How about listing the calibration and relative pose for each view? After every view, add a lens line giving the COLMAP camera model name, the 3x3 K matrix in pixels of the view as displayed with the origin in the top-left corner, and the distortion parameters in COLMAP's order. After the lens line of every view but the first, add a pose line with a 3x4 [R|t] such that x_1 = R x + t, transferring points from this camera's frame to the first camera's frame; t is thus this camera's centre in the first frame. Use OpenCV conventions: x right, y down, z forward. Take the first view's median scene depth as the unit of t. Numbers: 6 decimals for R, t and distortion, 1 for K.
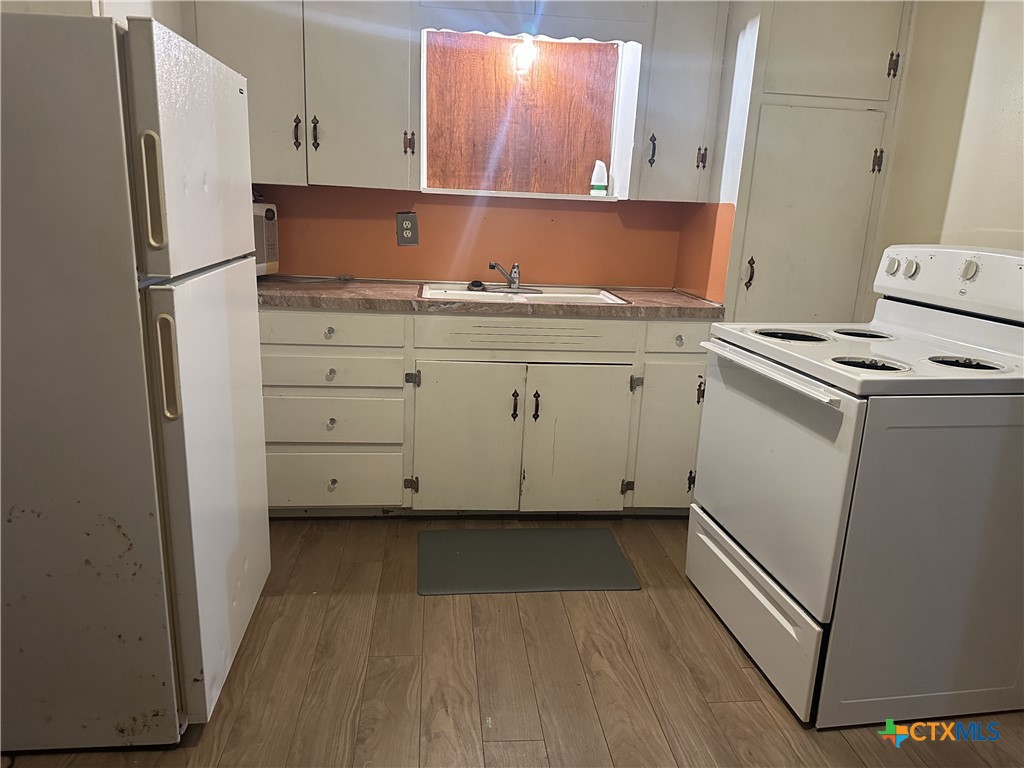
lens RADIAL K [[709.3, 0, 515.8], [0, 709.3, 376.5], [0, 0, 1]] dist [0.131605, -0.210819]
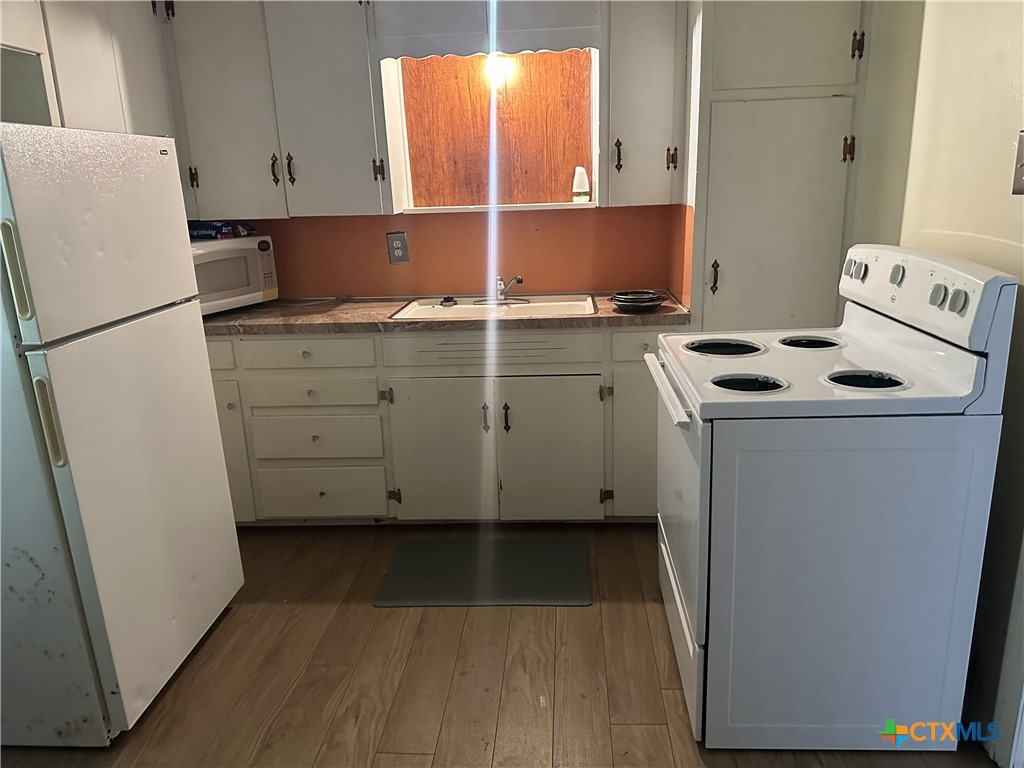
lens RADIAL K [[709.3, 0, 515.8], [0, 709.3, 376.5], [0, 0, 1]] dist [0.131605, -0.210819]
pose [[0.984363, -0.034117, -0.172818, 0.217830], [0.037761, 0.999127, 0.017843, -0.036230], [0.172058, -0.024090, 0.984792, -0.000025]]
